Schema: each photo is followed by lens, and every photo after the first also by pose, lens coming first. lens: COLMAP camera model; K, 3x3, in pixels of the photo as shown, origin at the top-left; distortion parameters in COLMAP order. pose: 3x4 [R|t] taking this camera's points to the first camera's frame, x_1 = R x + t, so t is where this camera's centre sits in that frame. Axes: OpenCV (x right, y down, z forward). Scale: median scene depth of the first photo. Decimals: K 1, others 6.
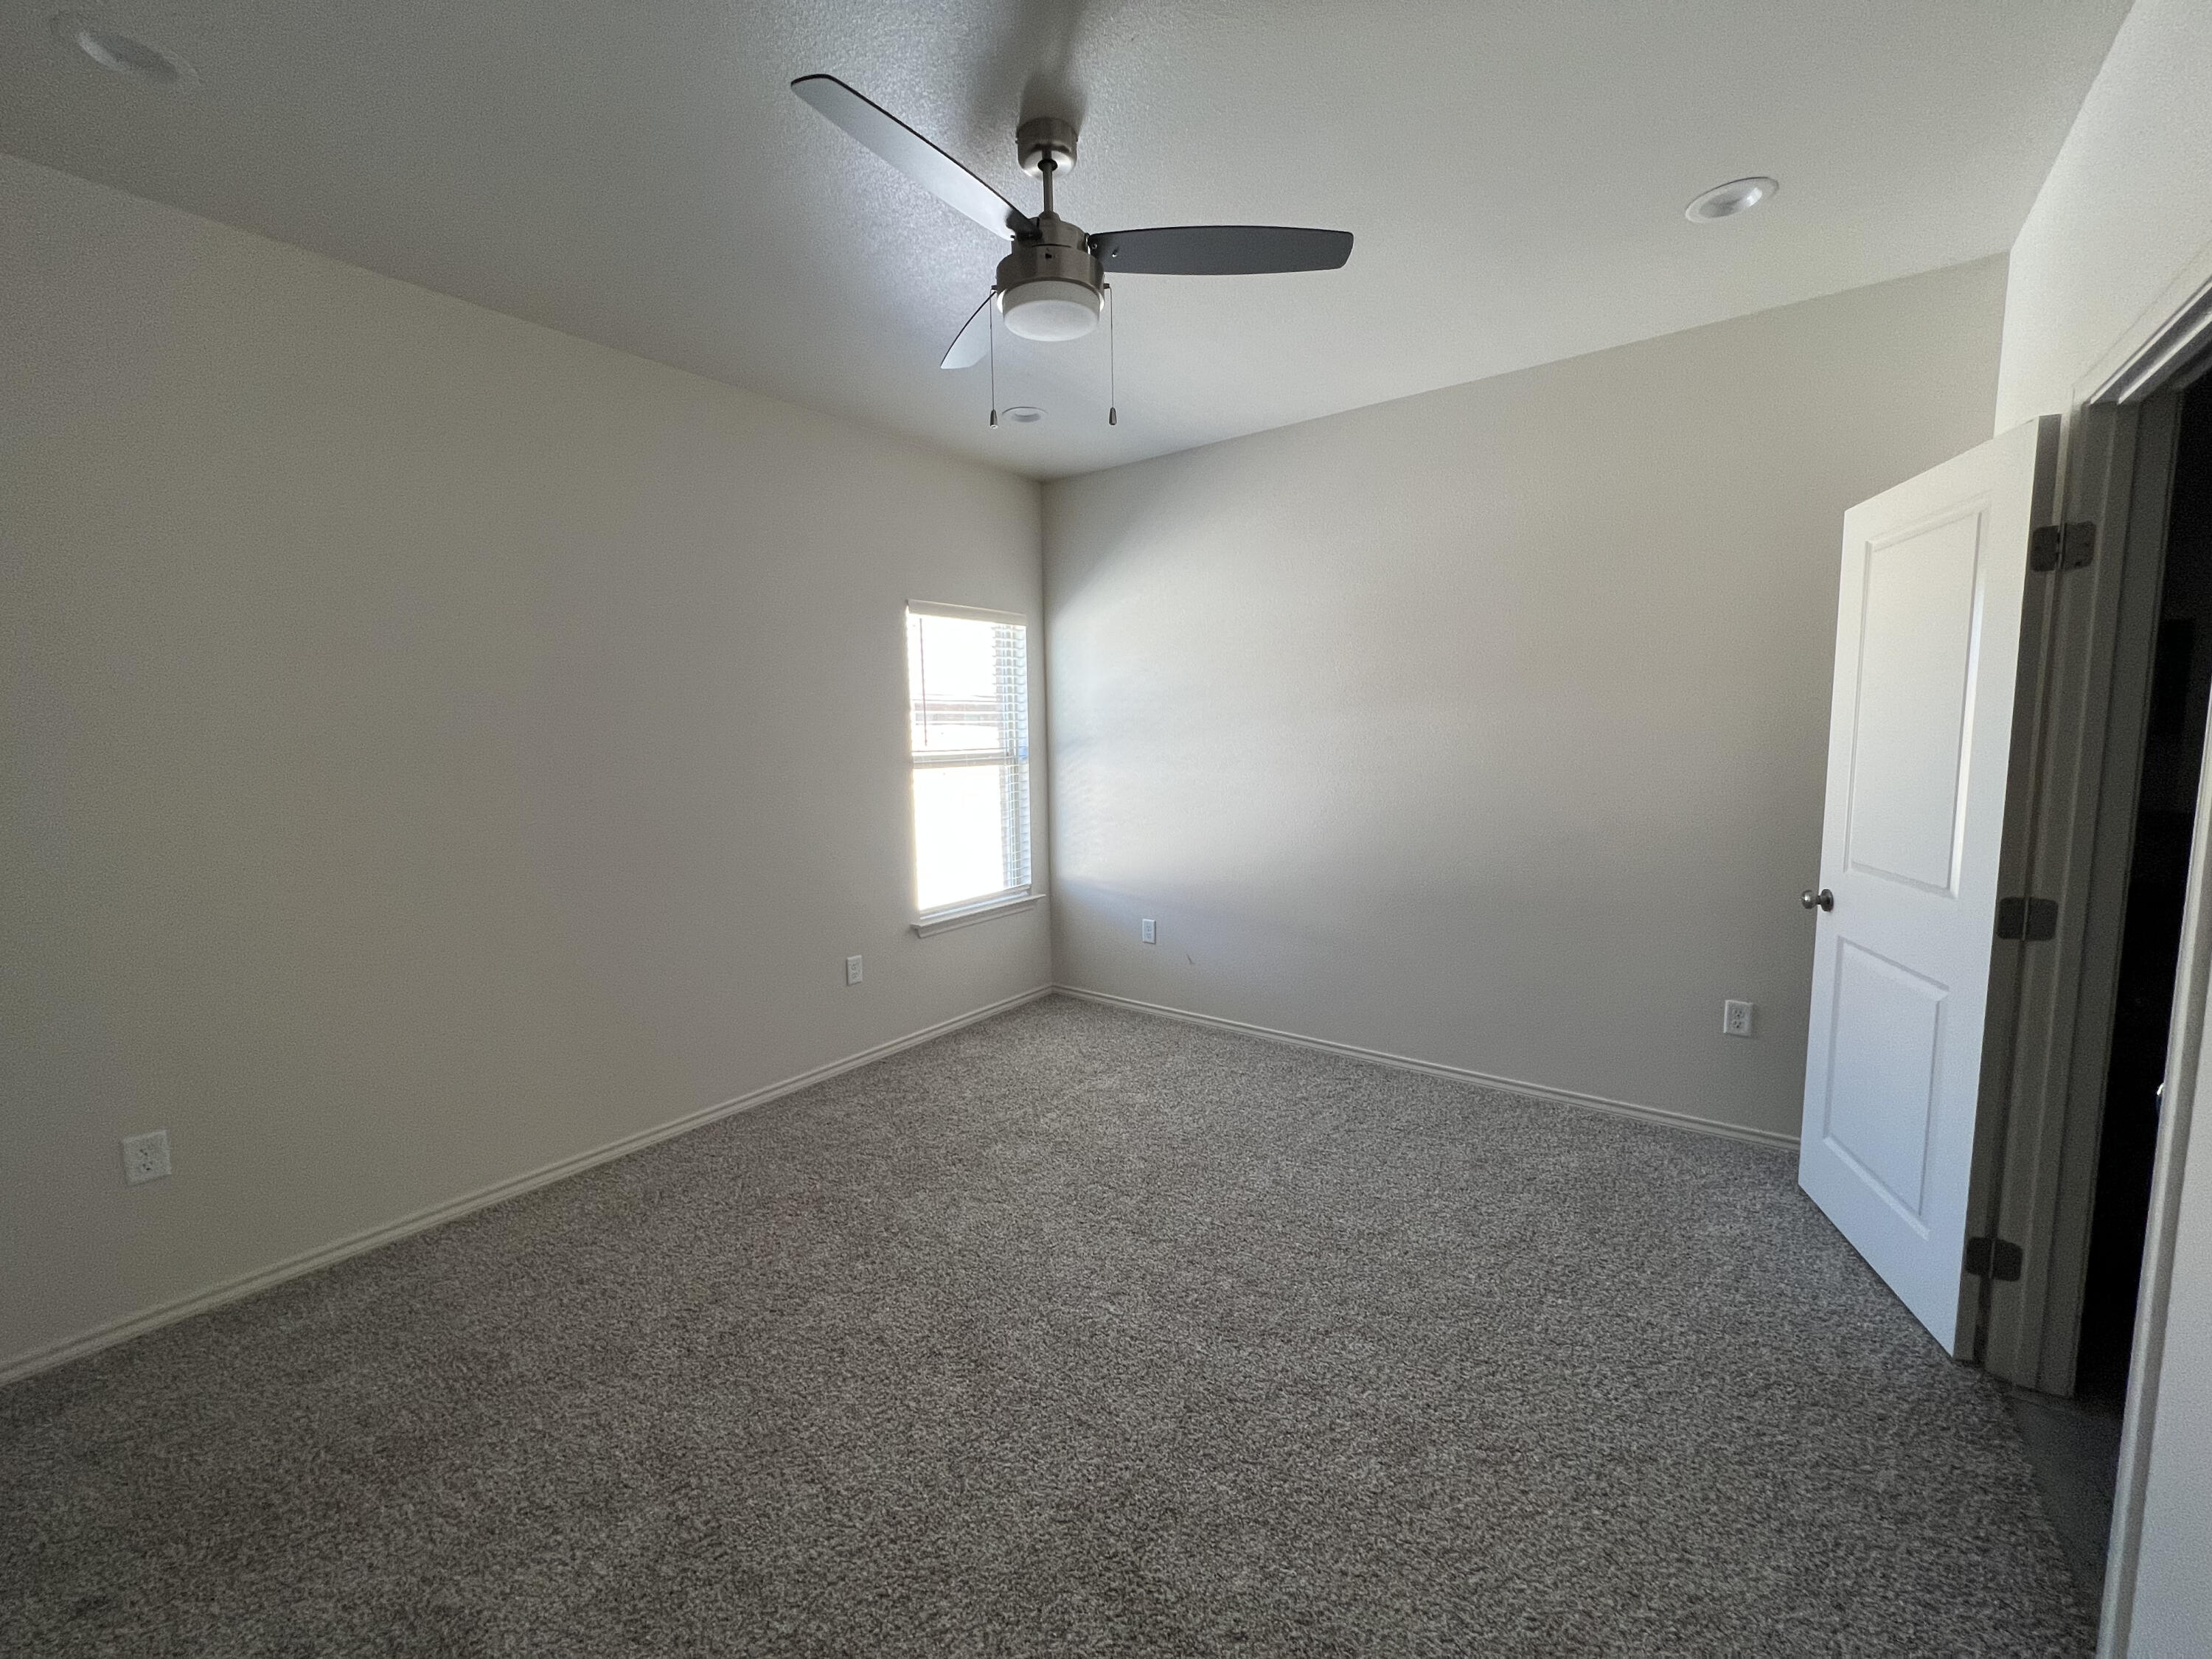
lens RADIAL K [[885.3, 0, 1100.5], [0, 885.3, 835.1], [0, 0, 1]] dist [-0.000900, -0.000126]
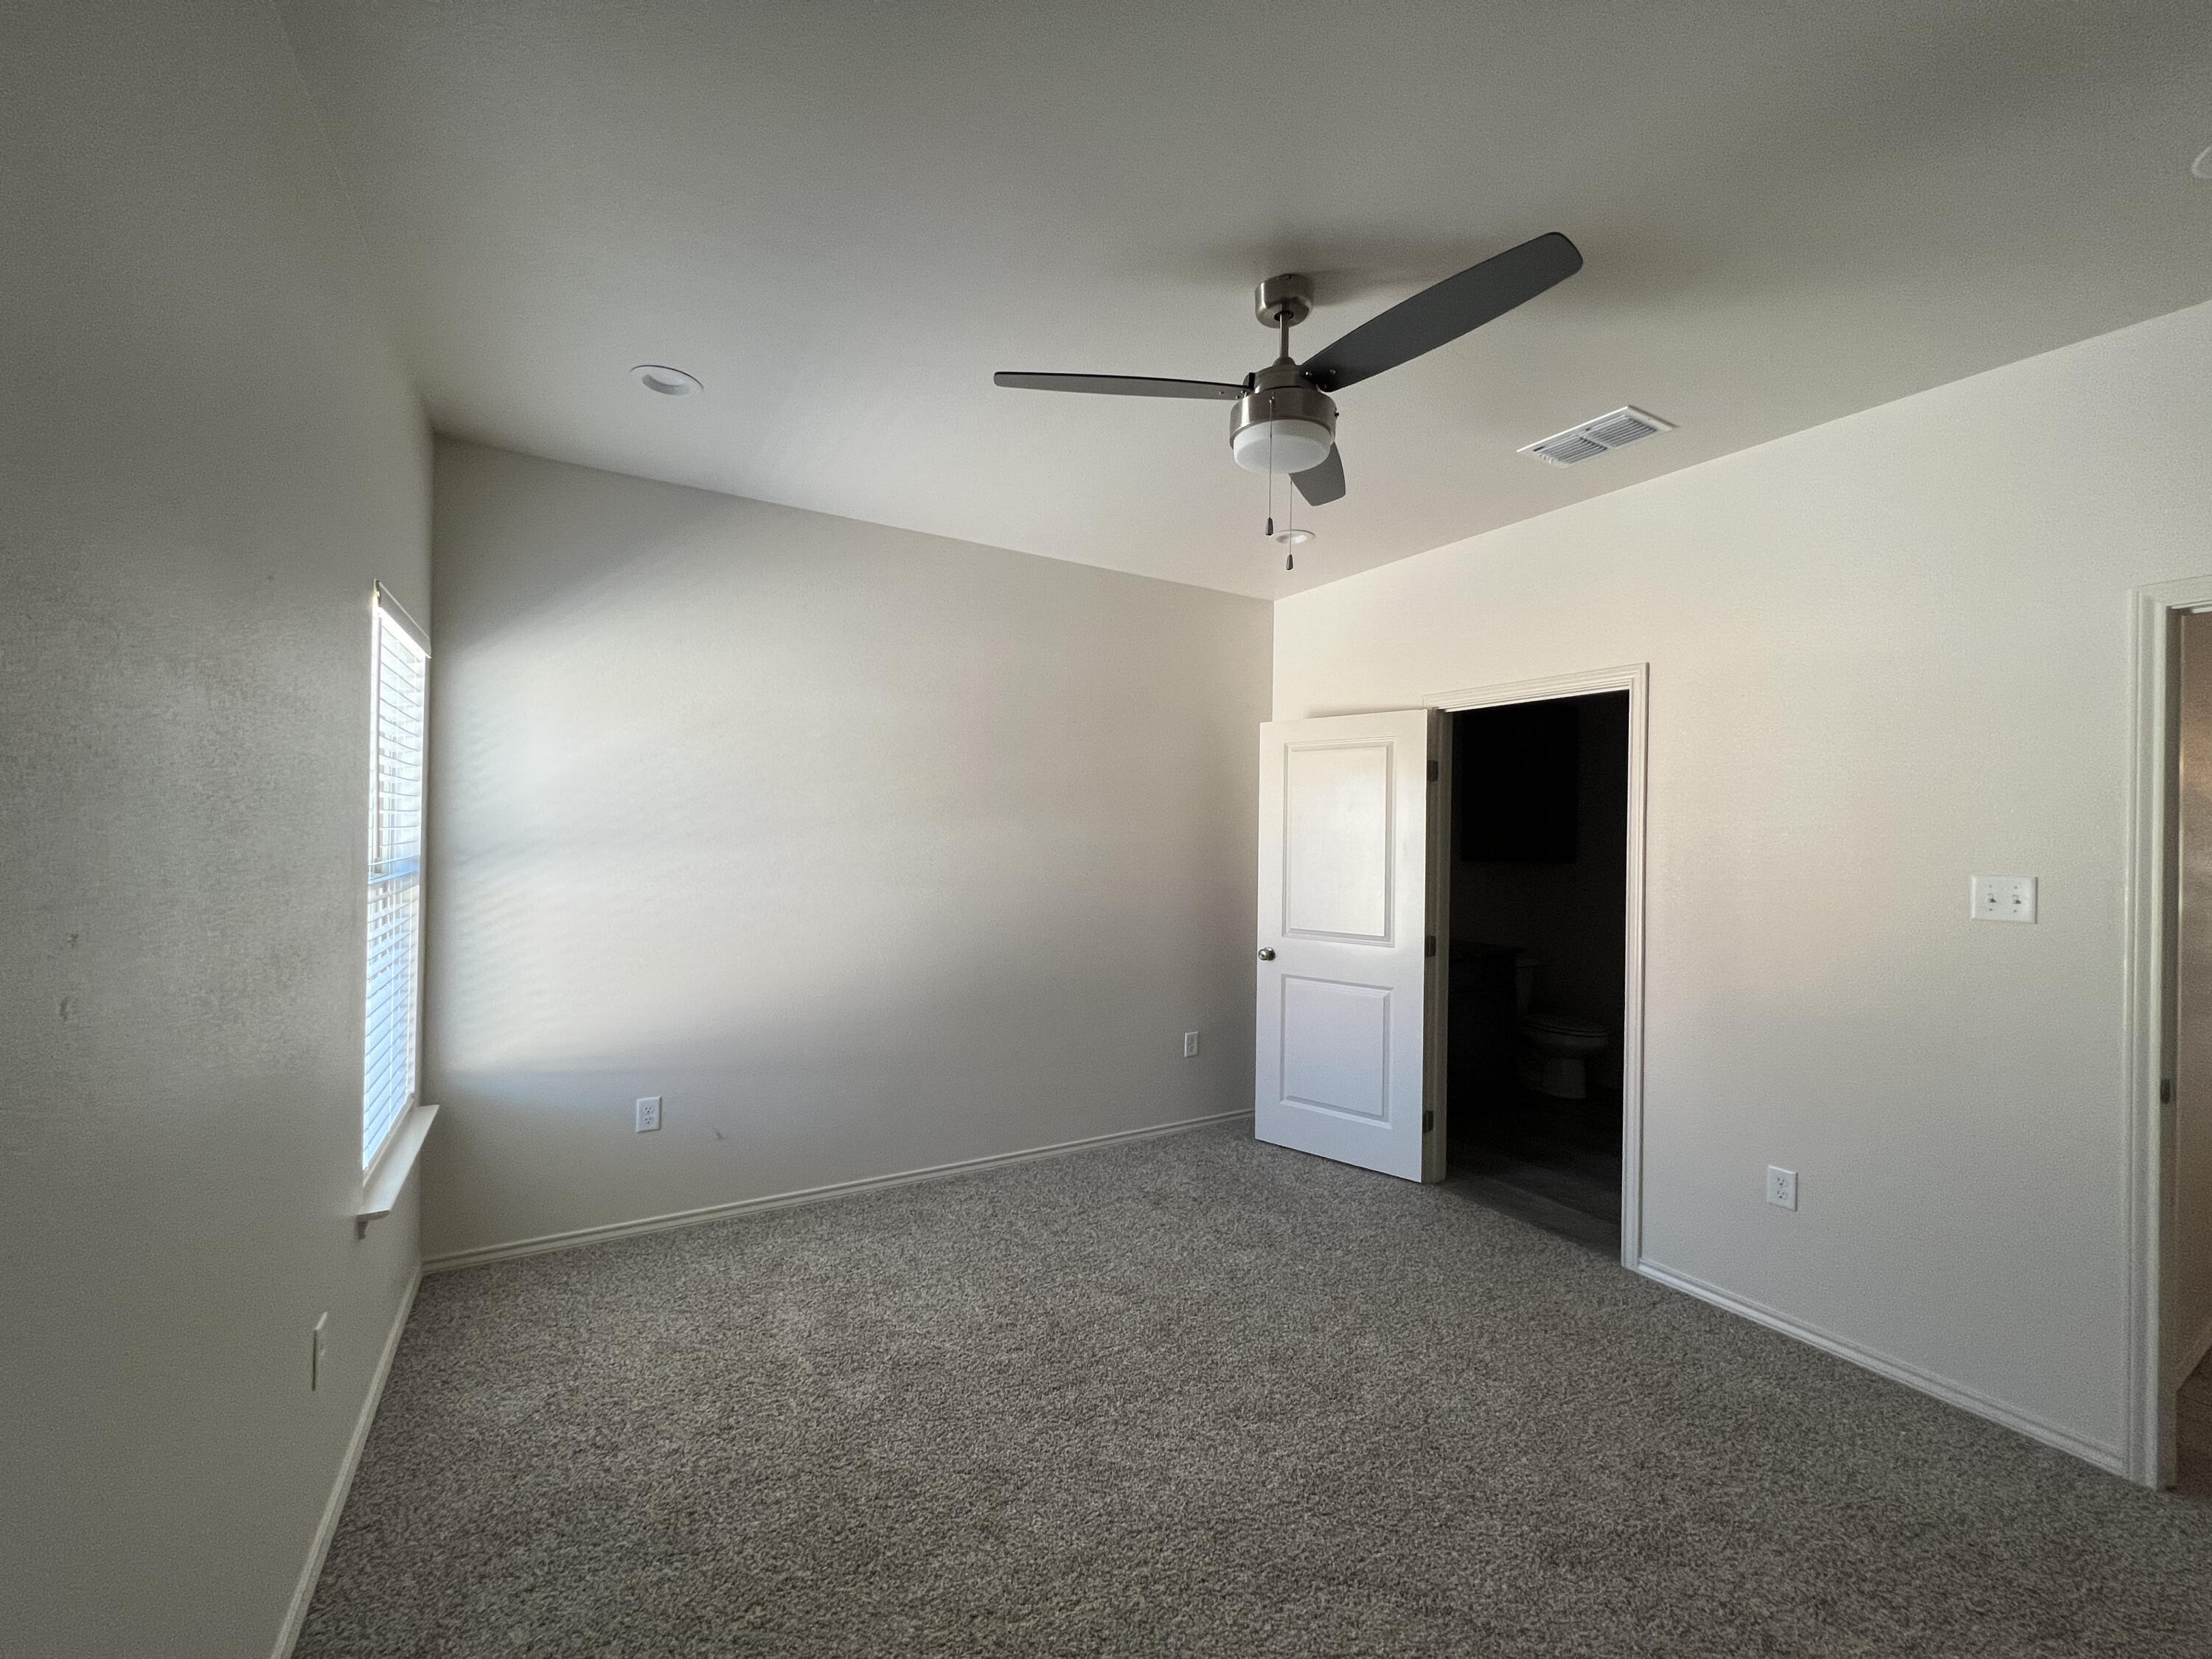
lens RADIAL K [[885.3, 0, 1100.5], [0, 885.3, 835.1], [0, 0, 1]] dist [-0.000900, -0.000126]
pose [[0.373299, 0.026763, 0.927325, -0.600812], [0.083764, 0.994529, -0.062422, -0.050939], [-0.923922, 0.100979, 0.369014, 0.475306]]
